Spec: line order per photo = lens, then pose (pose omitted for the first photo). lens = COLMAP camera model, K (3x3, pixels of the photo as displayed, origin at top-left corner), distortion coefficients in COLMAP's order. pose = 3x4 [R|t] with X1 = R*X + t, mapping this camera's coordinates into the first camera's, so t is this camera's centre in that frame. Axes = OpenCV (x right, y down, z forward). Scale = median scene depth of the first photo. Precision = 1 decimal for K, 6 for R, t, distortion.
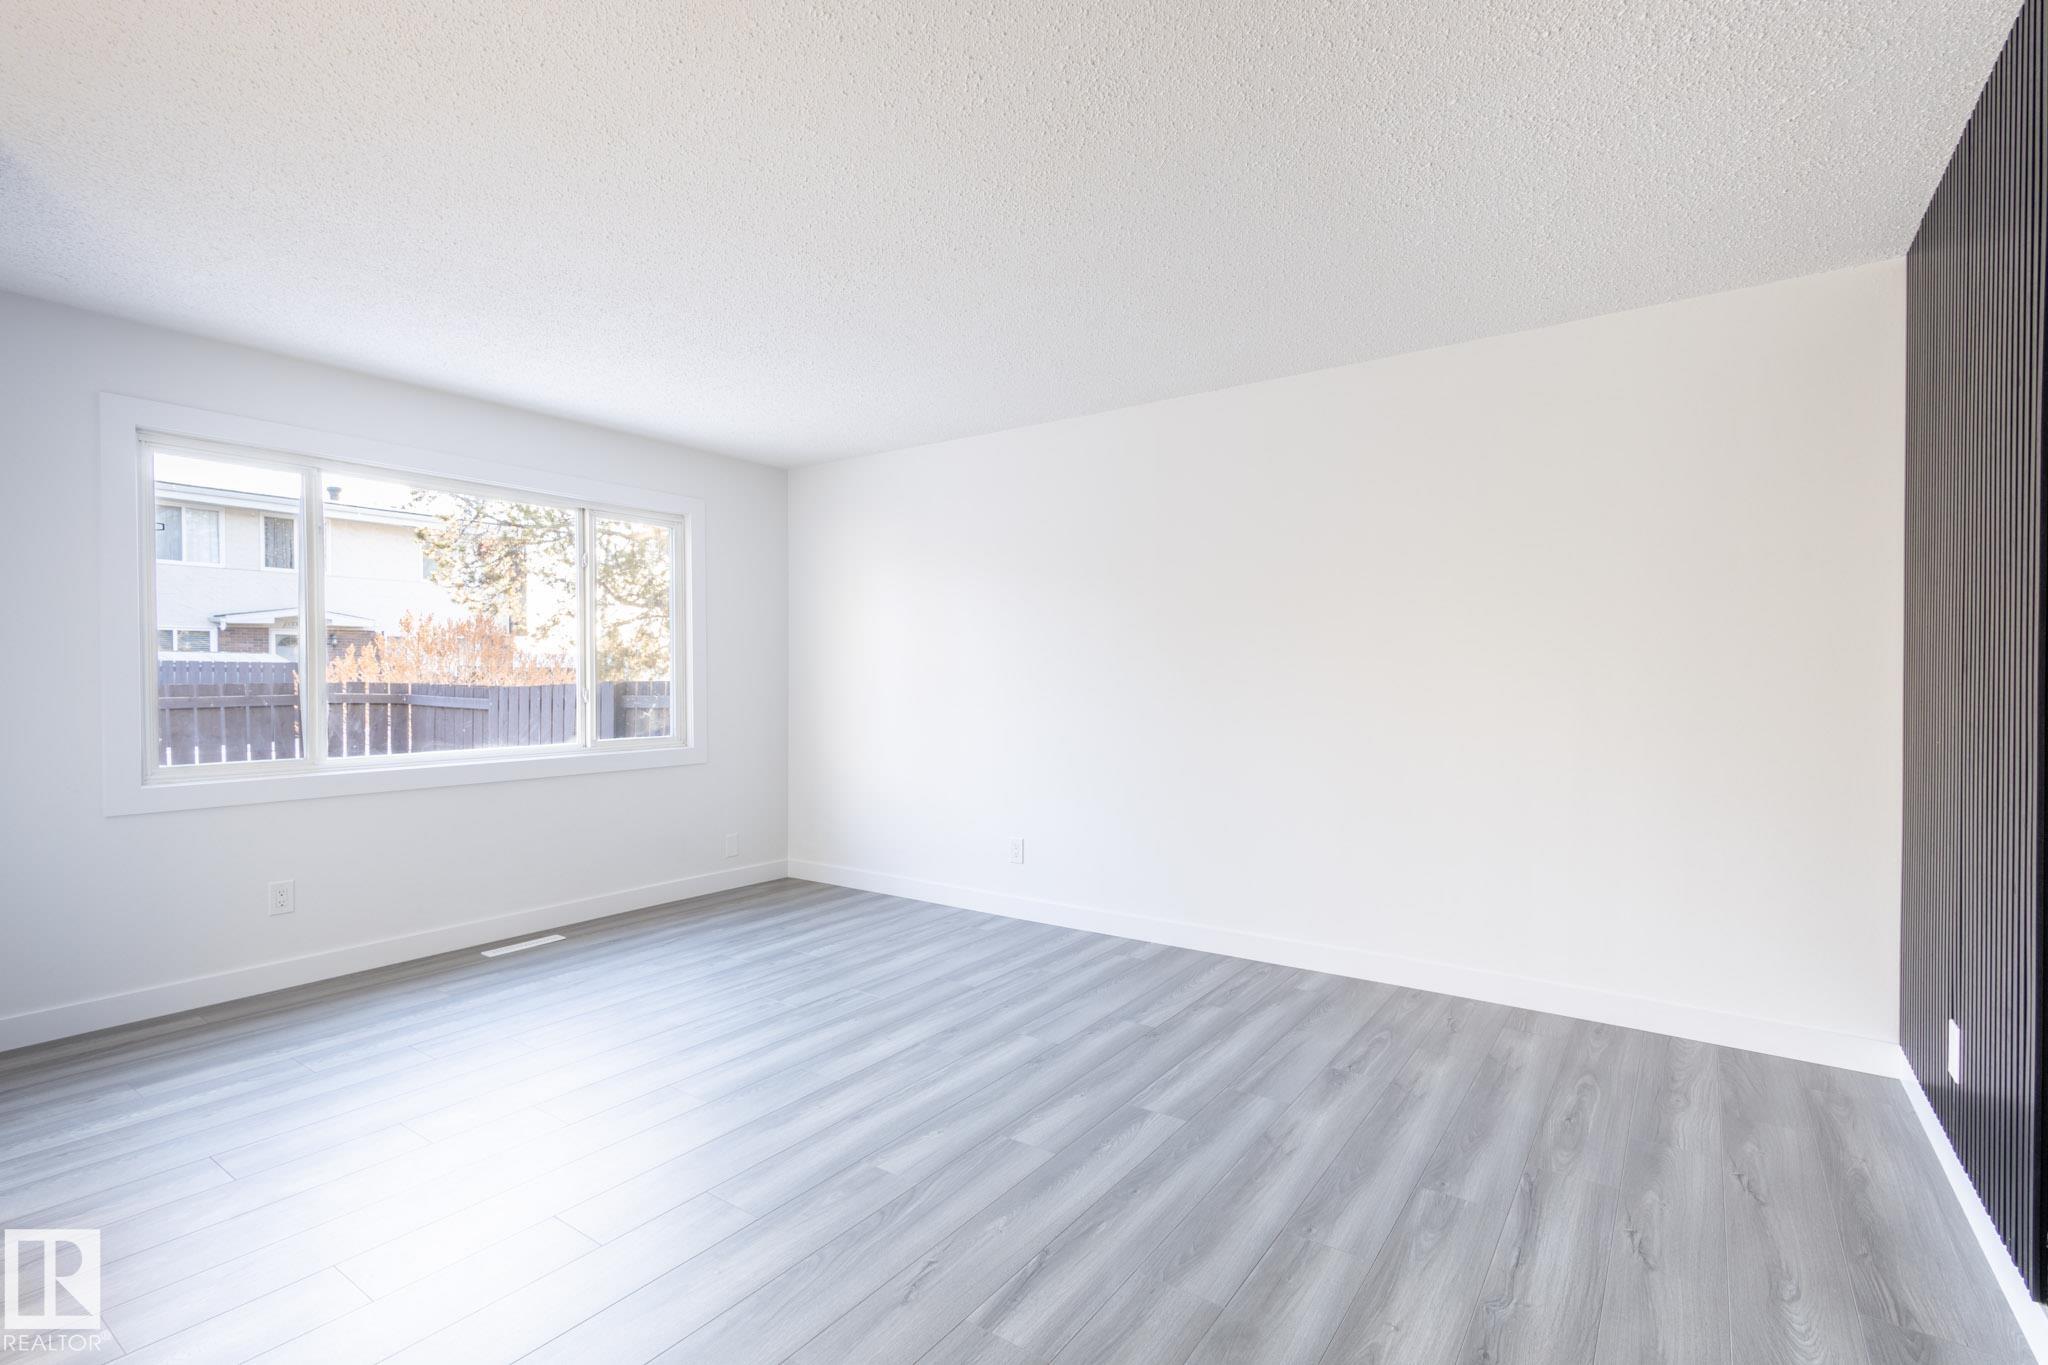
lens RADIAL K [[952.0, 0, 1020.5], [0, 952.0, 684.7], [0, 0, 1]] dist [0.019538, -0.005230]
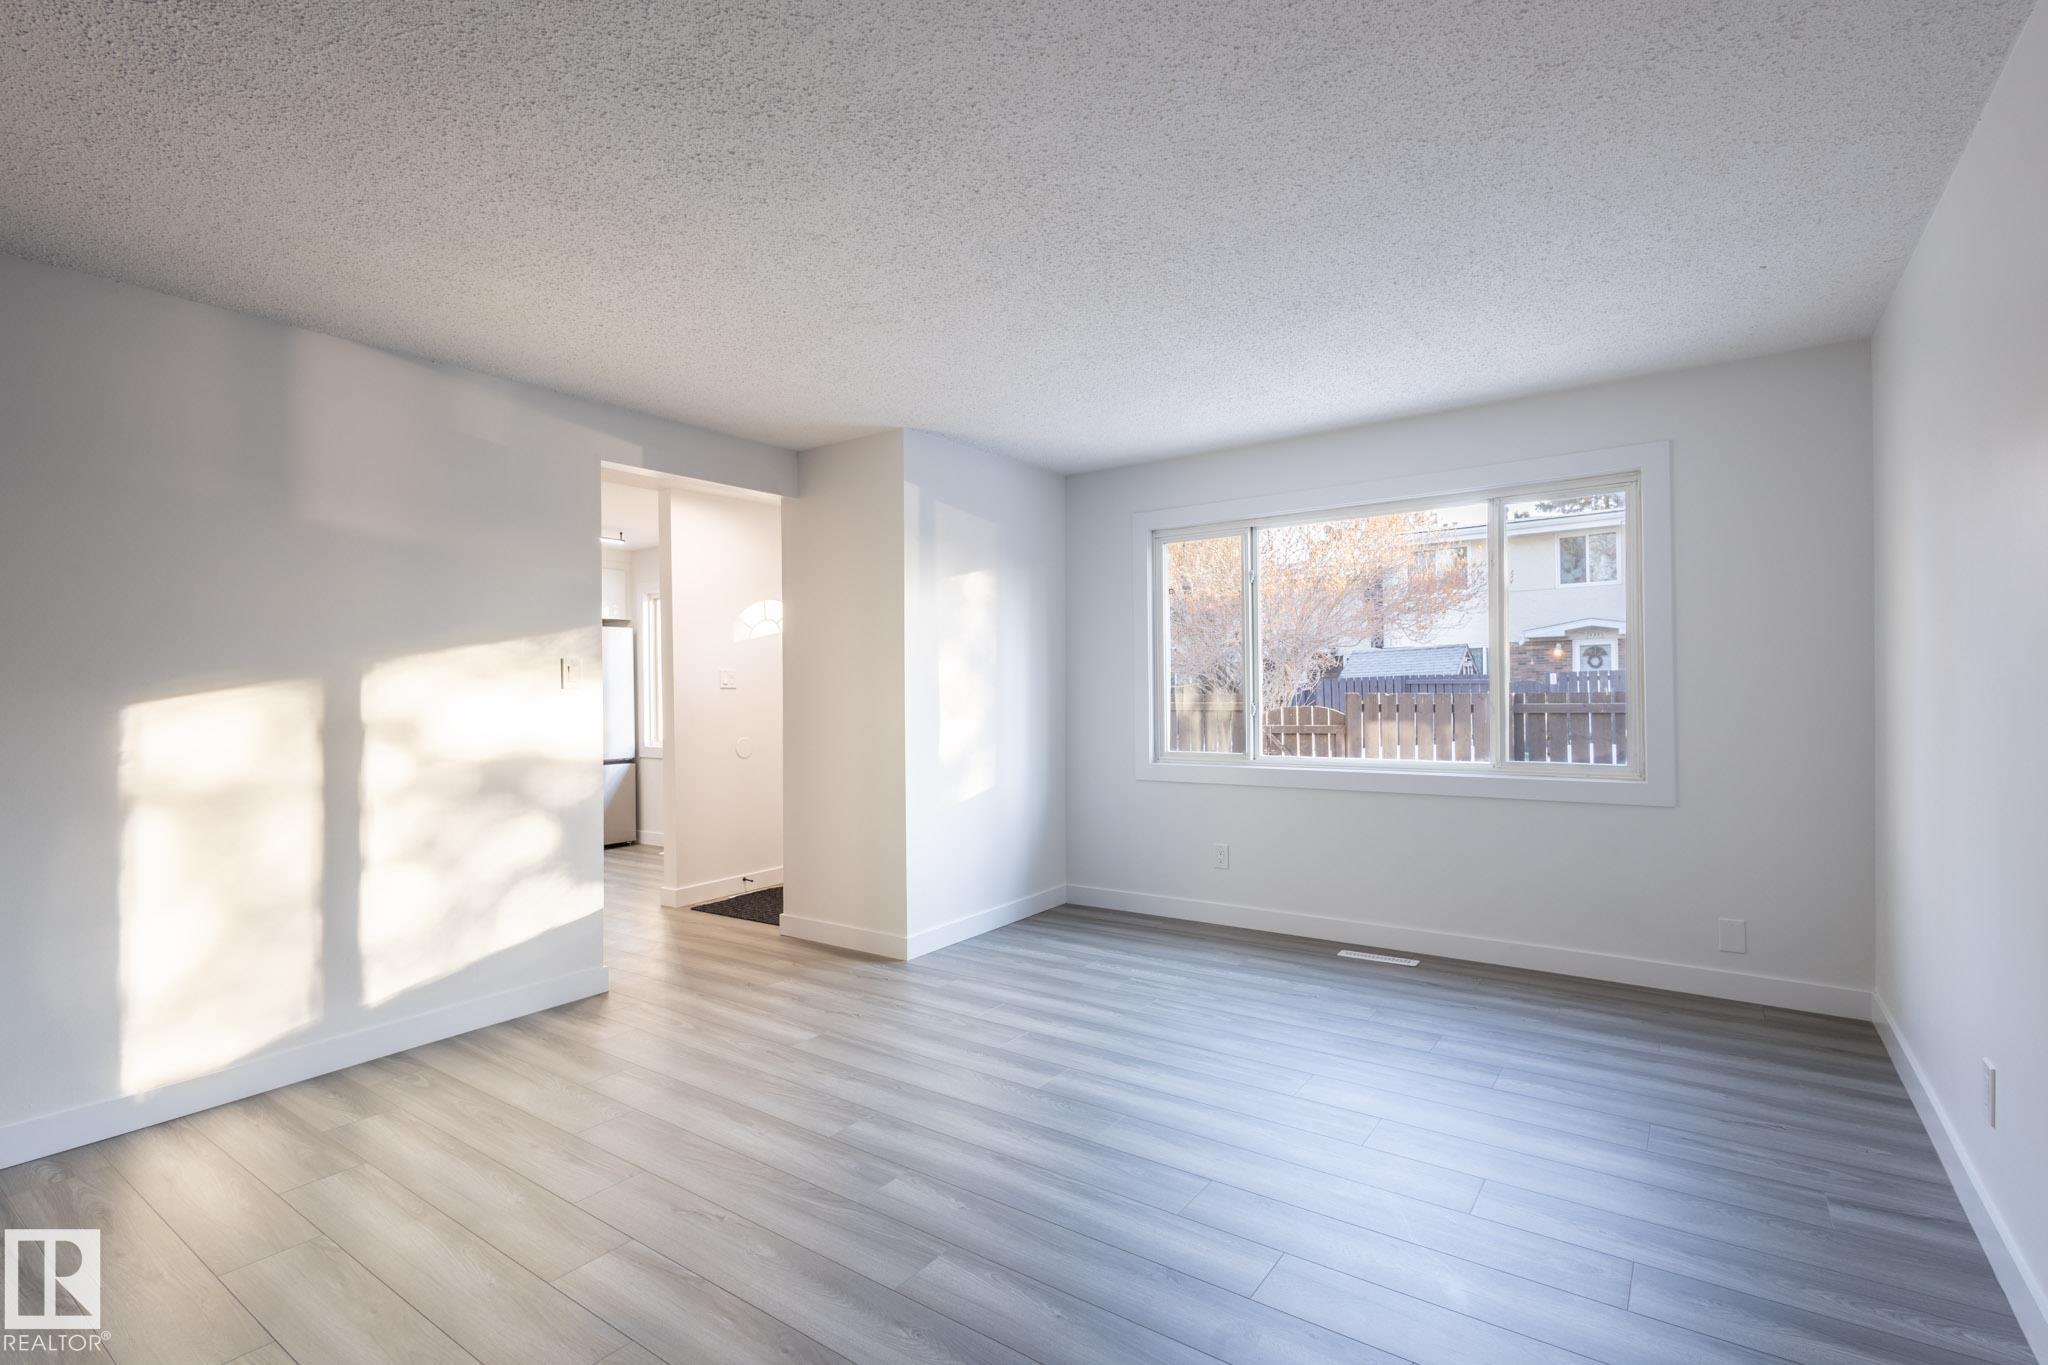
lens RADIAL K [[952.0, 0, 1020.5], [0, 952.0, 684.7], [0, 0, 1]] dist [0.019538, -0.005230]
pose [[-0.005527, -0.004801, -0.999973, 0.538949], [0.003179, 0.999983, -0.004818, -0.010798], [0.999980, -0.003206, -0.005511, 0.705058]]
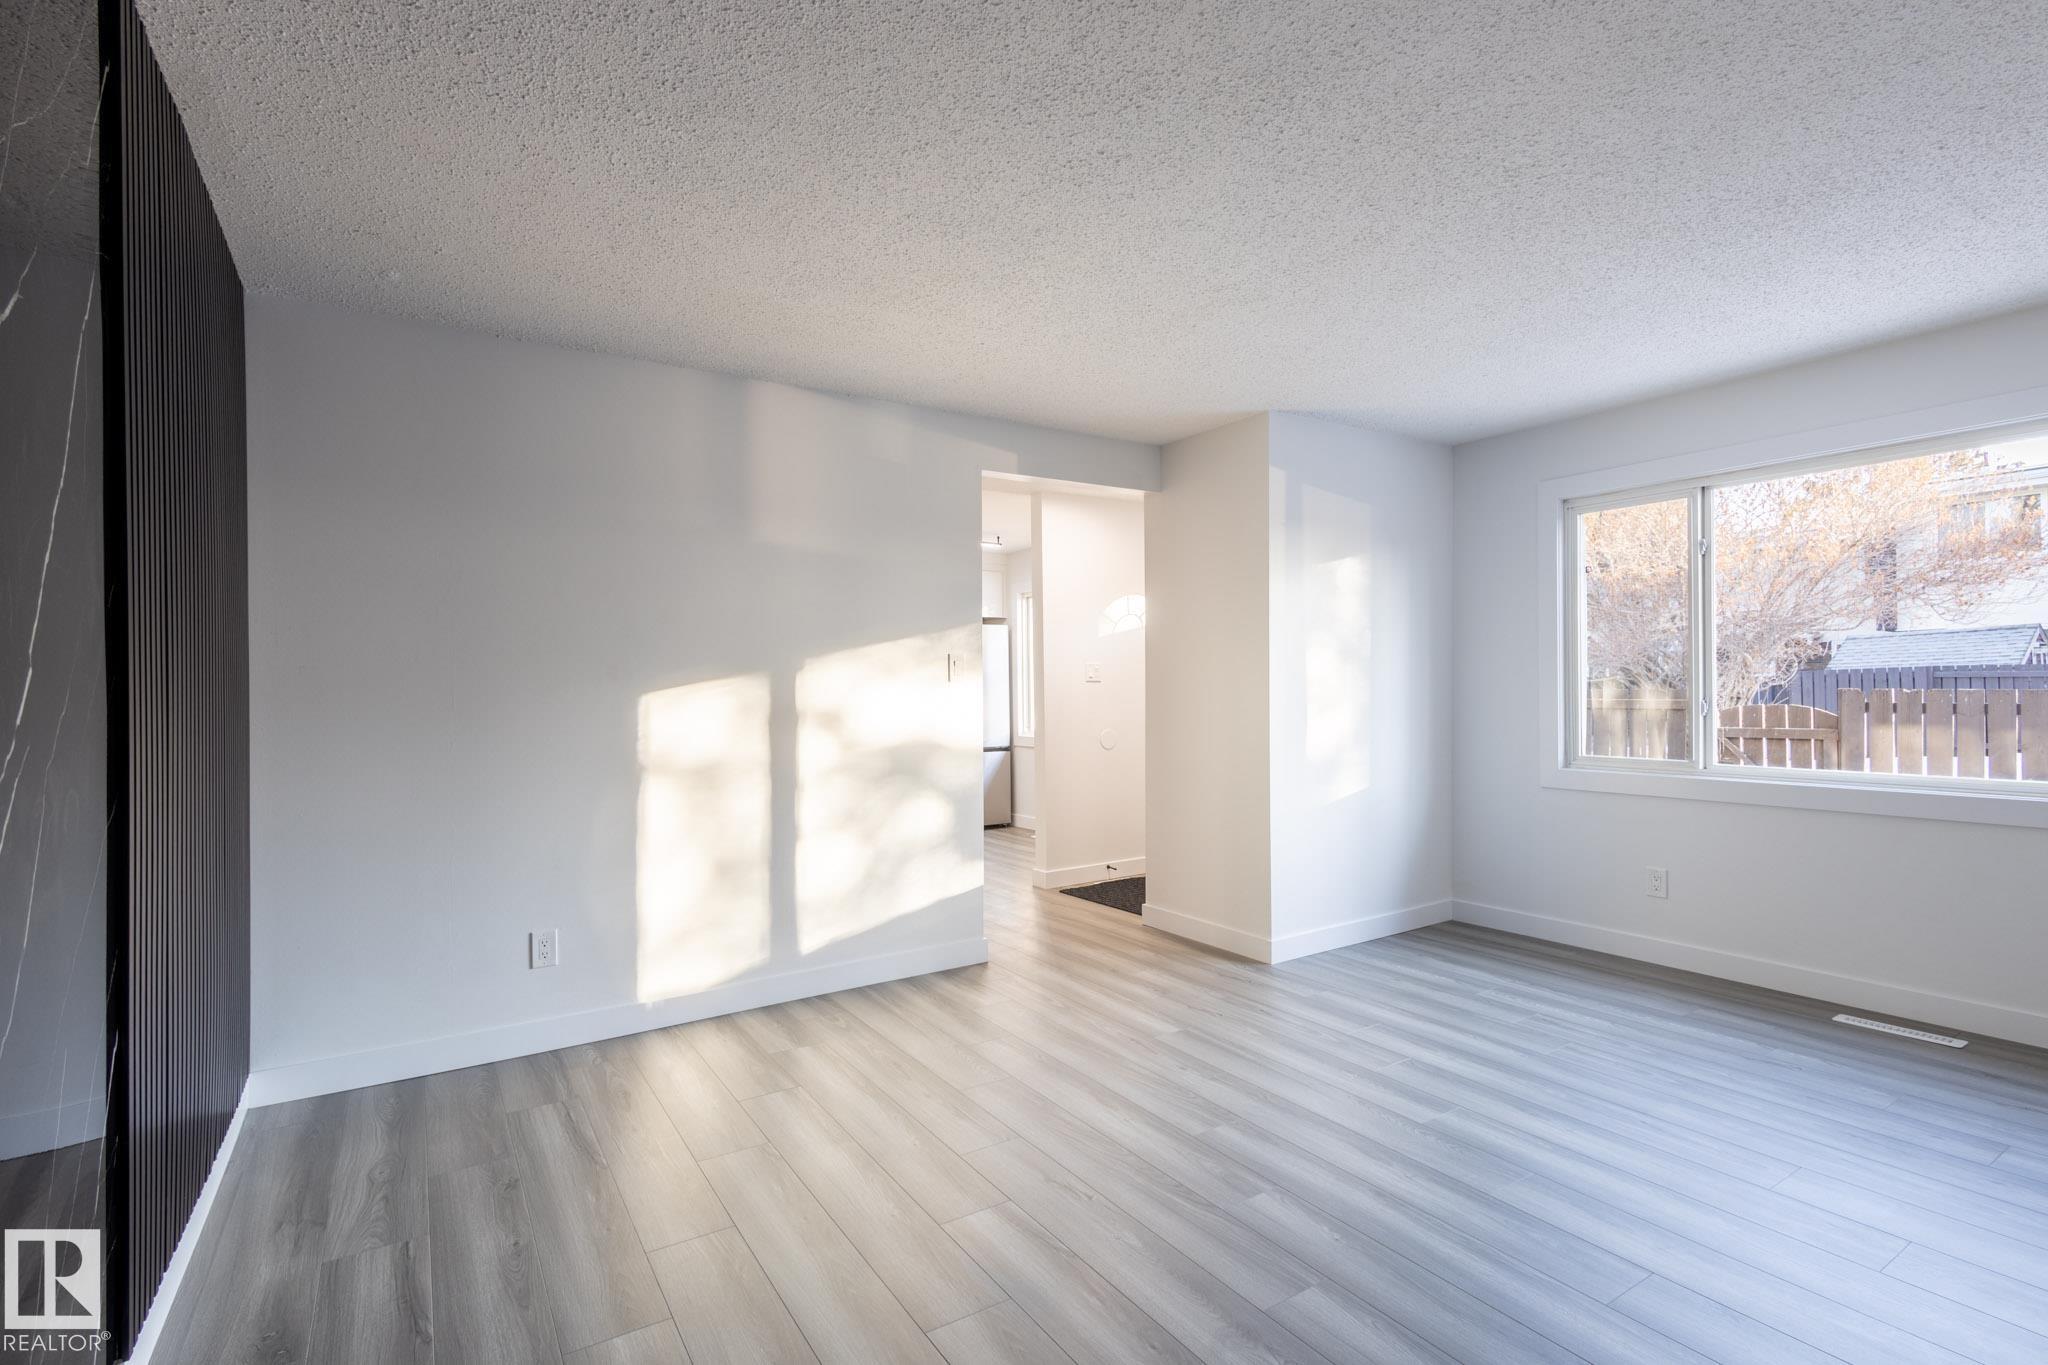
lens RADIAL K [[948.5, 0, 1018.6], [0, 948.5, 661.0], [0, 0, 1]] dist [0.016577, -0.000570]
pose [[-0.370881, -0.021846, -0.928424, 0.532814], [0.001698, 0.999706, -0.024201, -0.010581], [0.928679, -0.010552, -0.370734, 0.702200]]
